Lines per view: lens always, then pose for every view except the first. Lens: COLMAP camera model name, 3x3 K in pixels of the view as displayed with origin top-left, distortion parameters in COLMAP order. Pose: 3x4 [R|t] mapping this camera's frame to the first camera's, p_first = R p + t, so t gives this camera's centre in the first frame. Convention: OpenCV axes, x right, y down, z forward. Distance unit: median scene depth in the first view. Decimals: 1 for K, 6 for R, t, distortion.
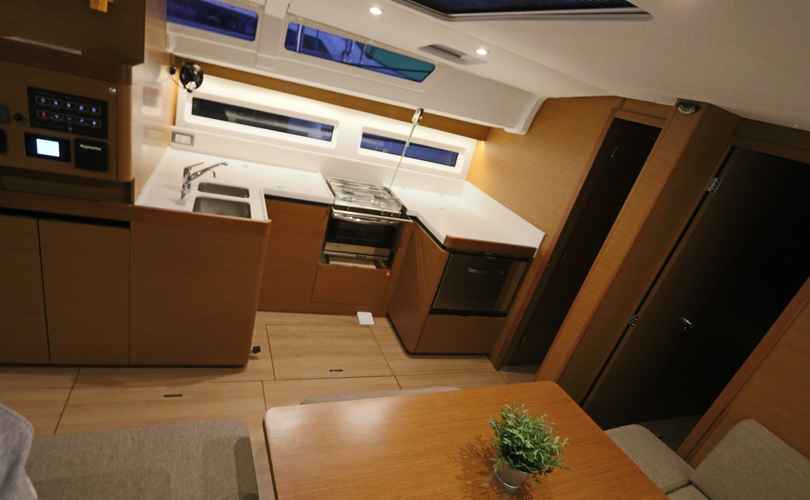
lens RADIAL K [[411.5, 0, 367.9], [0, 411.5, 247.6], [0, 0, 1]] dist [-0.023680, -0.000824]
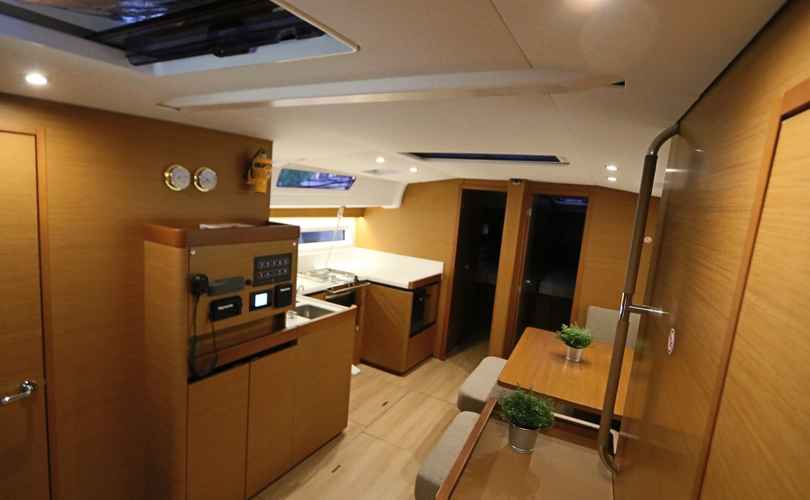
lens RADIAL K [[411.5, 0, 367.9], [0, 411.5, 247.6], [0, 0, 1]] dist [-0.023680, -0.000824]
pose [[0.760975, -0.267788, 0.590938, -0.770588], [0.358412, 0.932754, -0.038858, -0.140803], [-0.540794, 0.241369, 0.805781, -0.160825]]
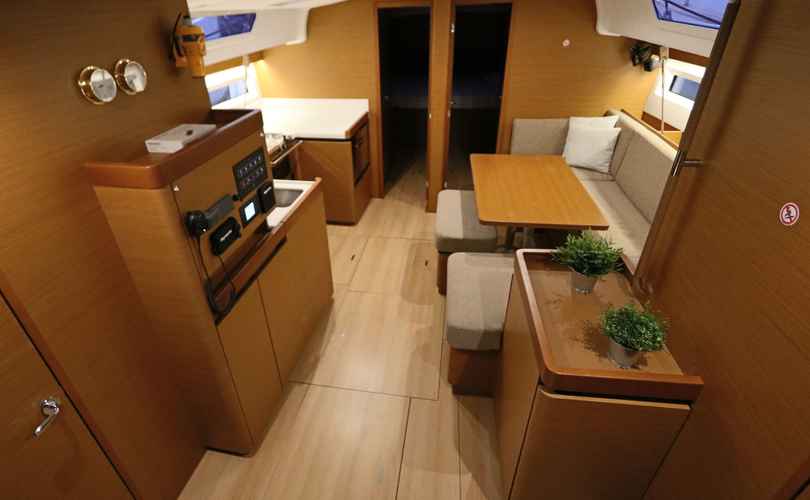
lens RADIAL K [[411.5, 0, 367.9], [0, 411.5, 247.6], [0, 0, 1]] dist [-0.023680, -0.000824]
pose [[0.487010, -0.662644, 0.568968, -0.818613], [0.499684, 0.745688, 0.440754, -0.309086], [-0.716336, 0.069653, 0.694270, 0.004388]]
